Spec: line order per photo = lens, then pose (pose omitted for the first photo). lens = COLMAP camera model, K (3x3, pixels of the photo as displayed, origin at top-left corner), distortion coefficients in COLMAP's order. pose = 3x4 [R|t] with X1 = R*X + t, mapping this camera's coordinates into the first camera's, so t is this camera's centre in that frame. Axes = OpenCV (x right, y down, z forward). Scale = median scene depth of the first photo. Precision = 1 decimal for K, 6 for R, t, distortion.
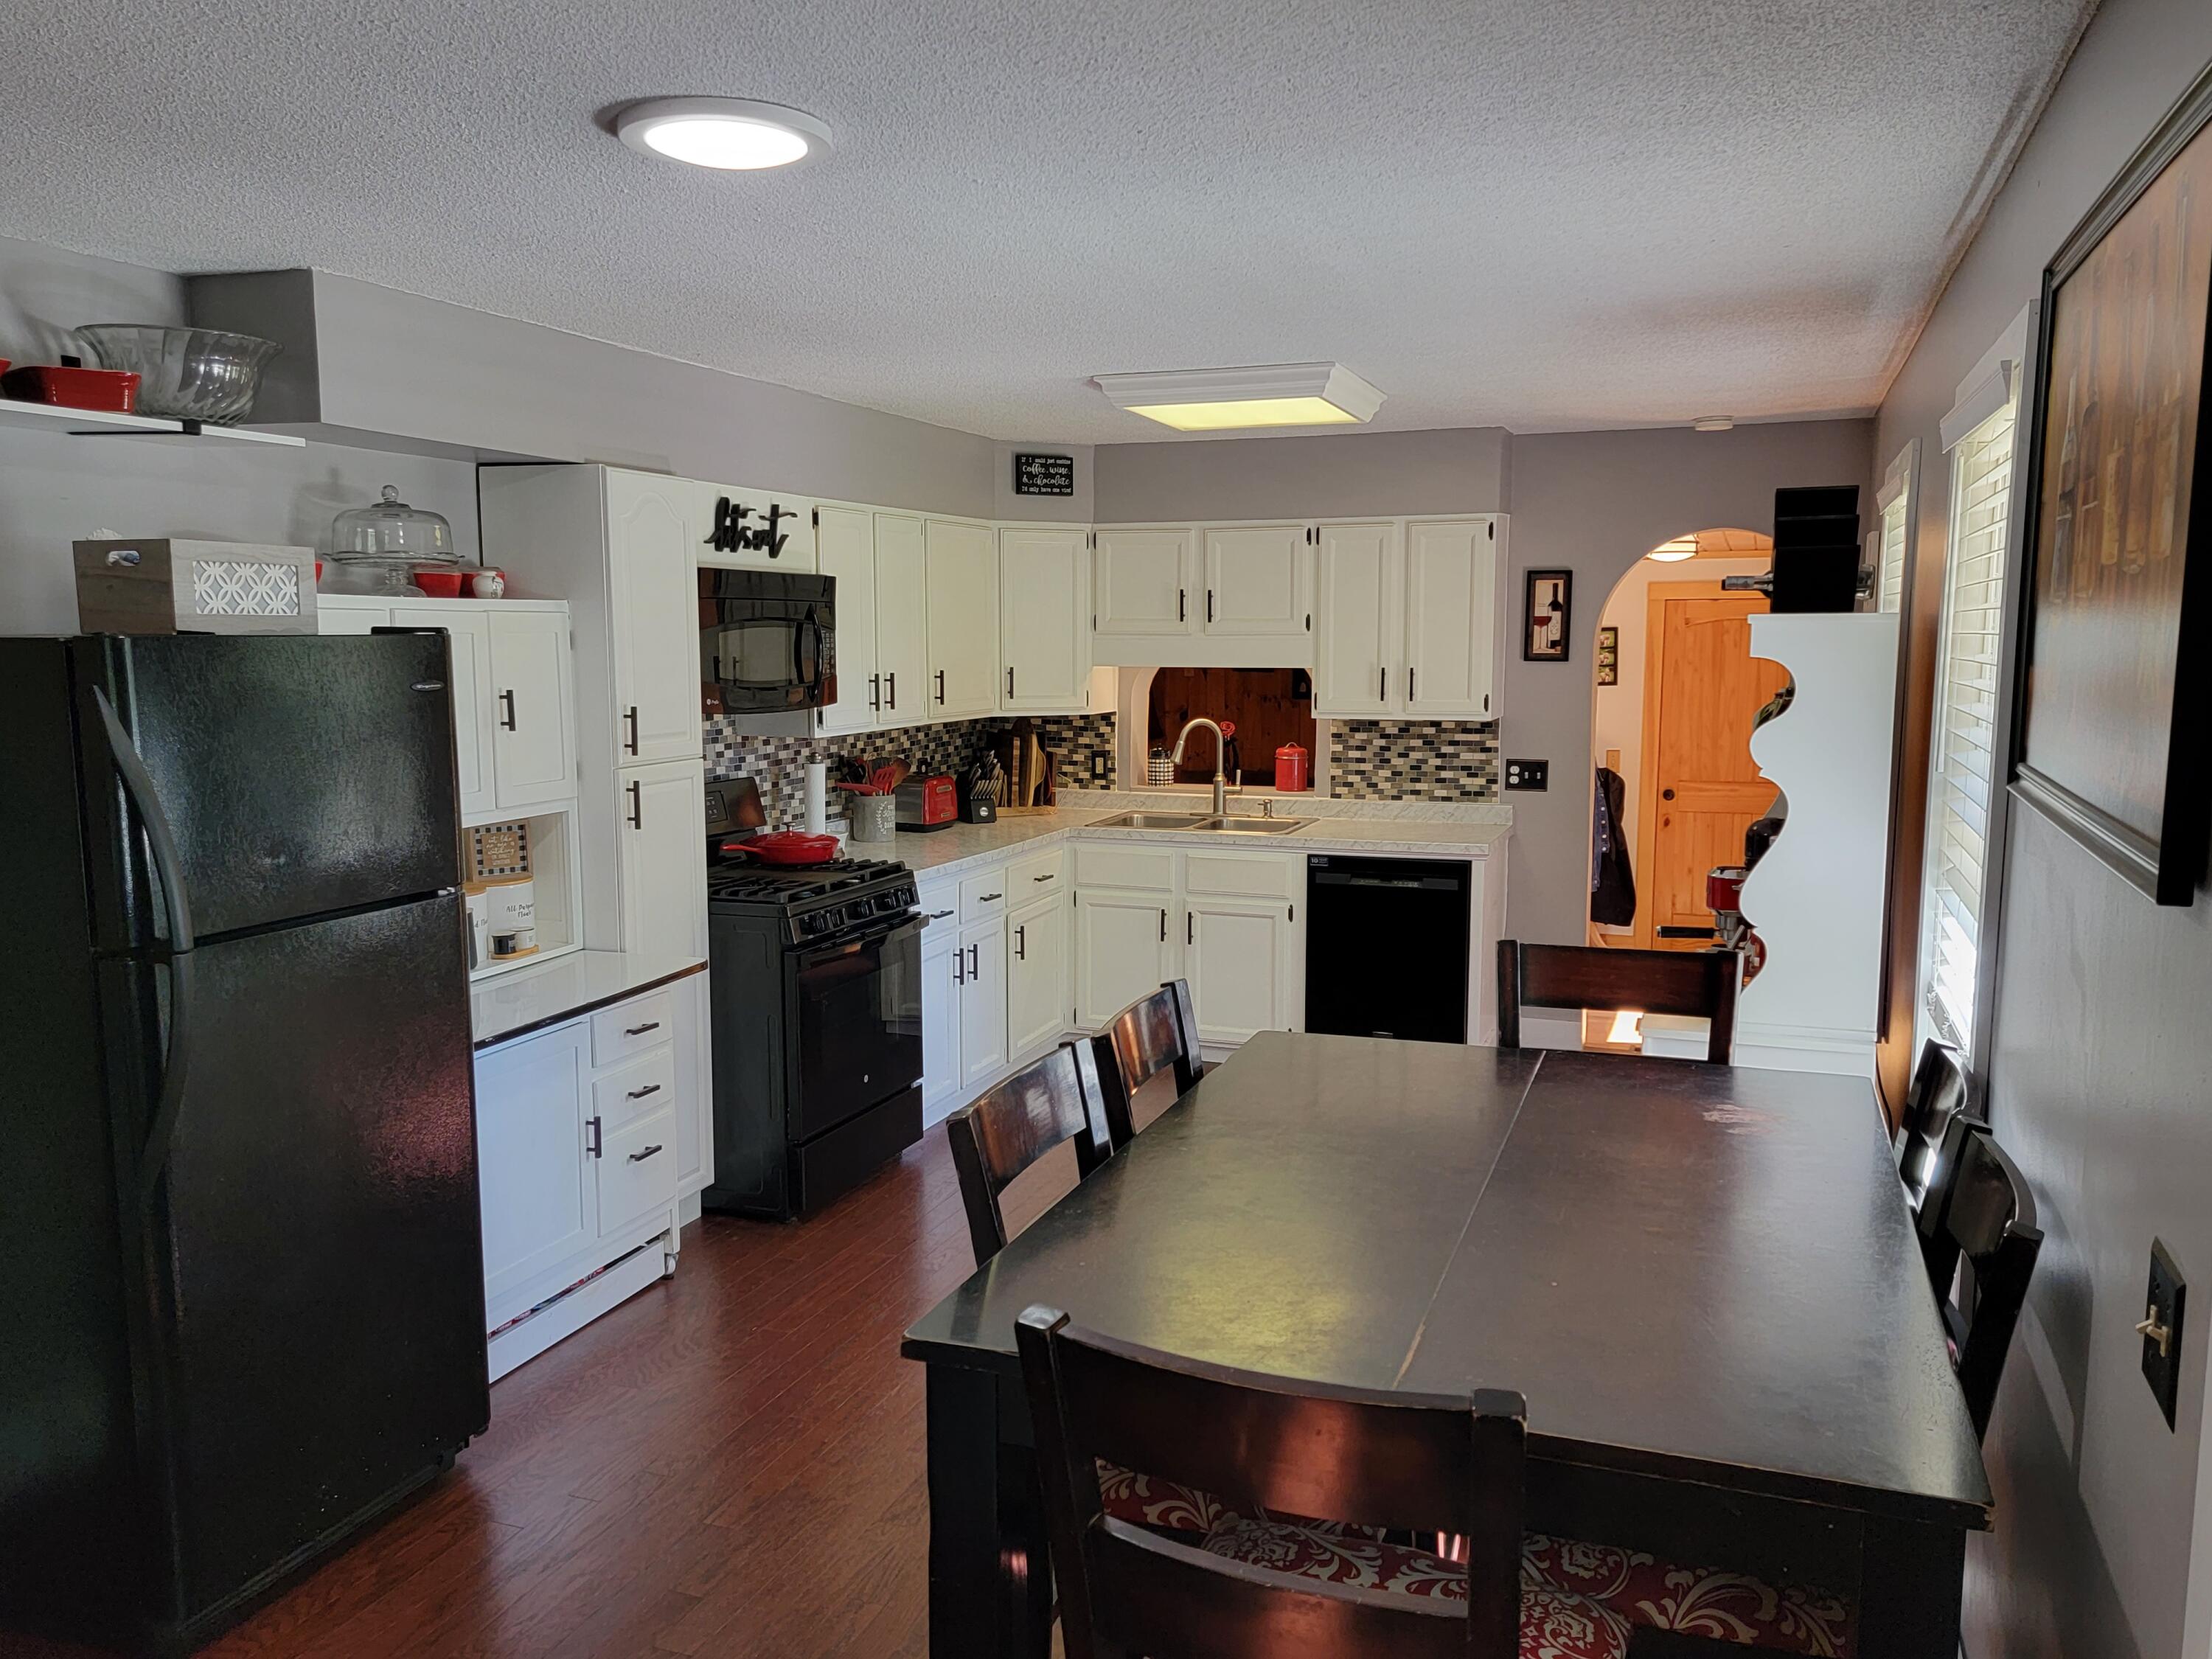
lens RADIAL K [[1648.8, 0, 1109.8], [0, 1648.8, 834.0], [0, 0, 1]] dist [0.065690, -0.009745]
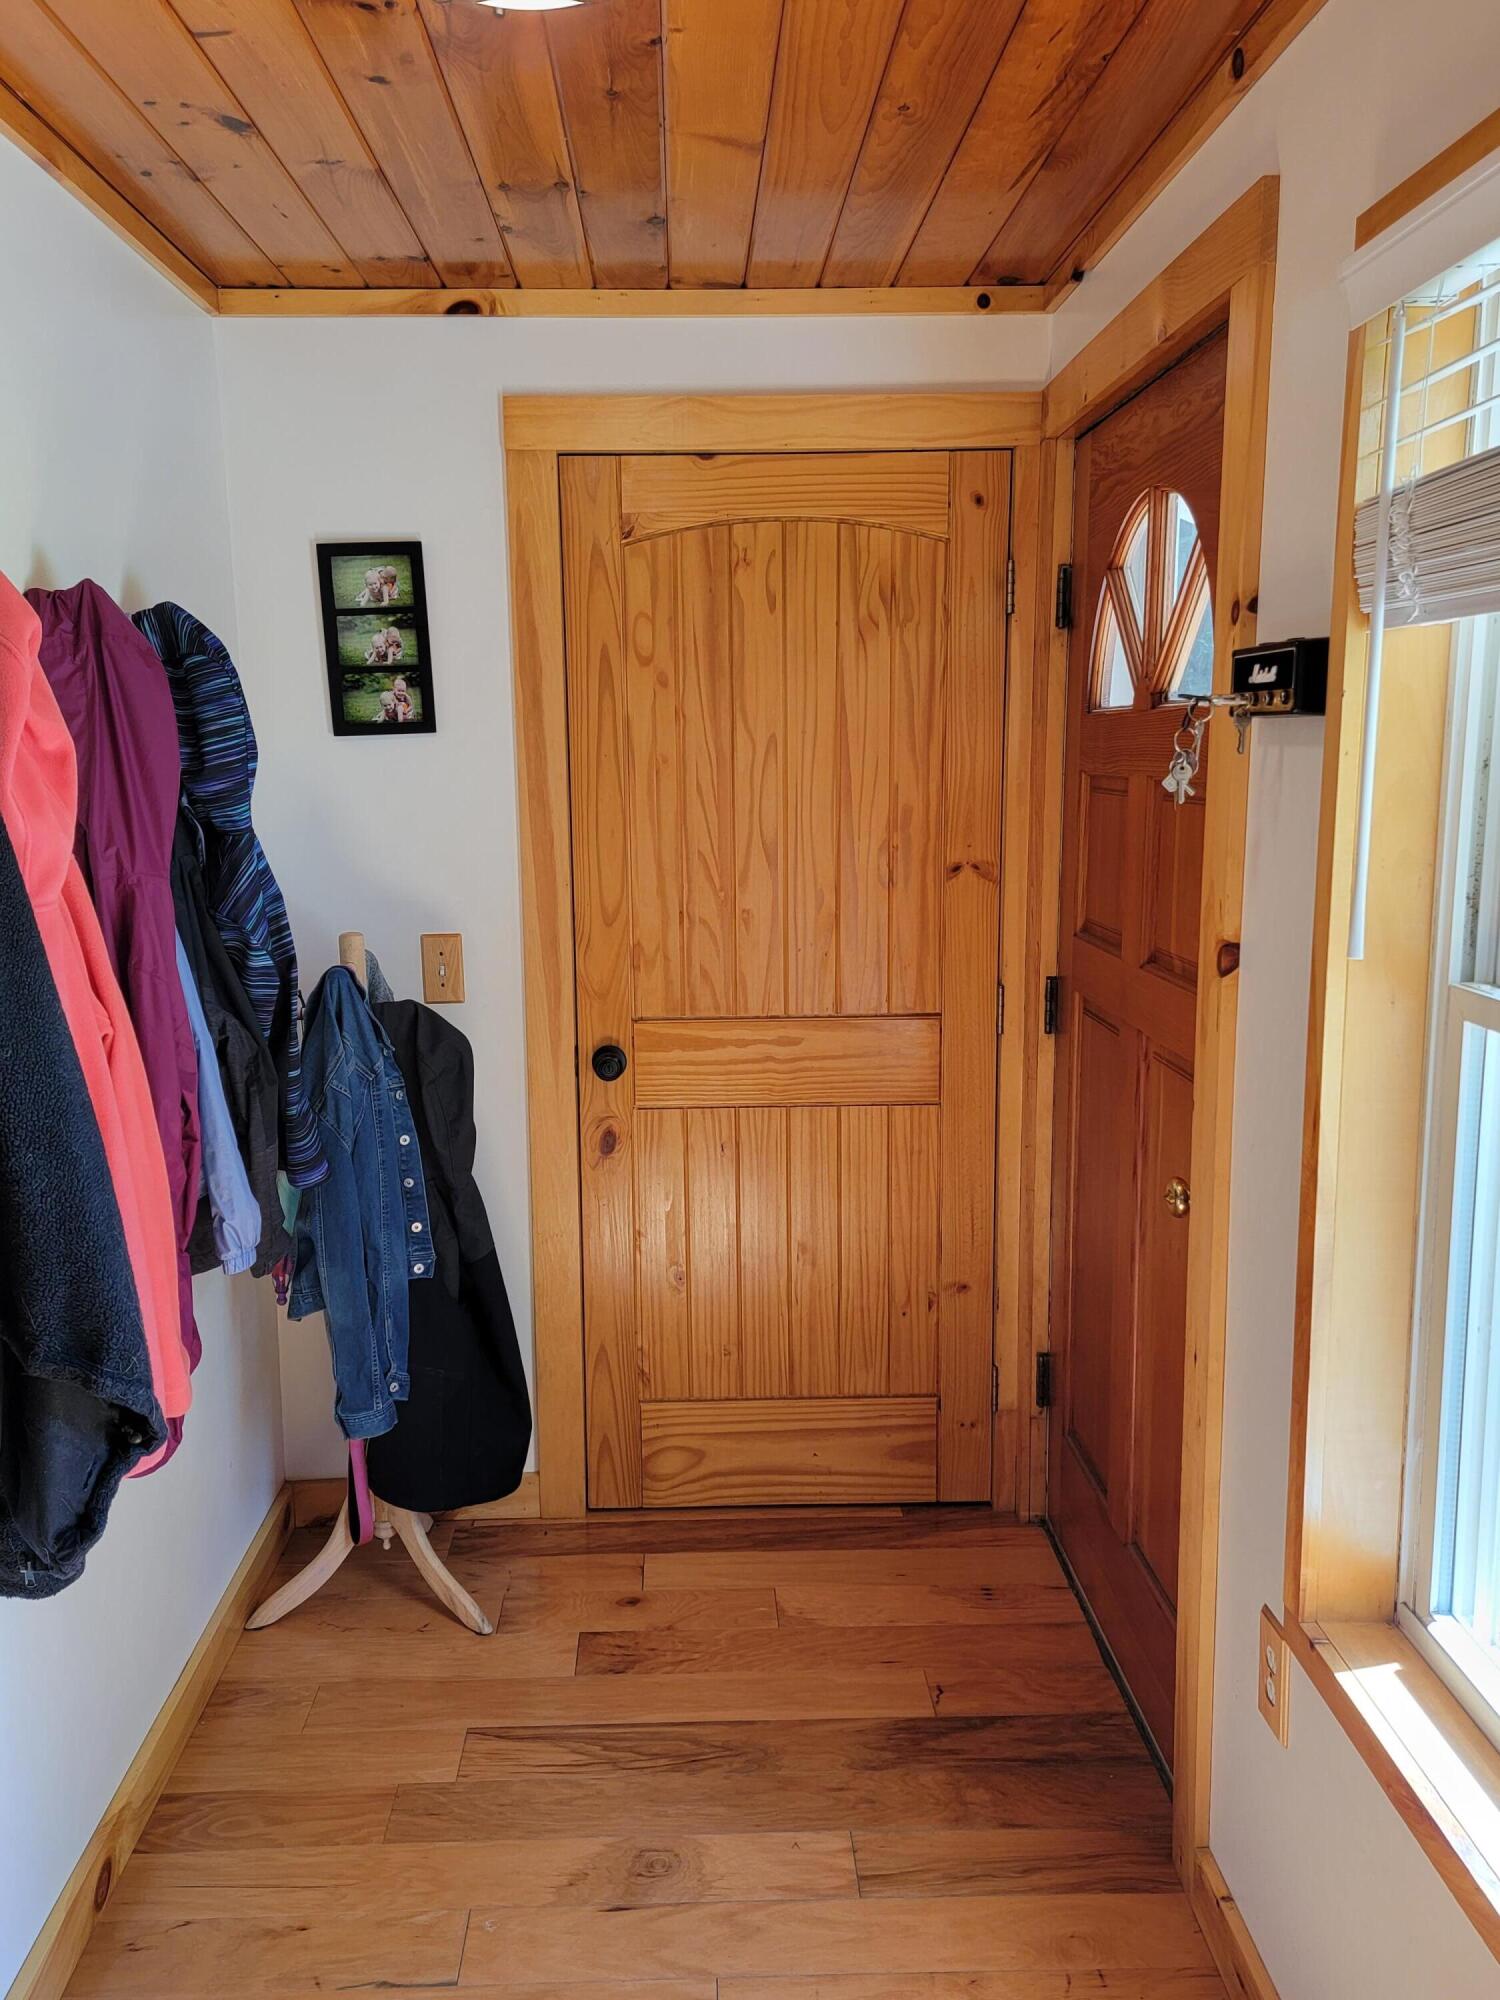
lens RADIAL K [[1490.8, 0, 748.2], [0, 1490.8, 995.7], [0, 0, 1]] dist [0.065690, -0.009745]
pose [[0.918098, -0.072624, 0.389643, 0.247070], [0.053754, 0.996802, 0.059132, -0.053385], [-0.392691, -0.033344, 0.919066, 0.715748]]
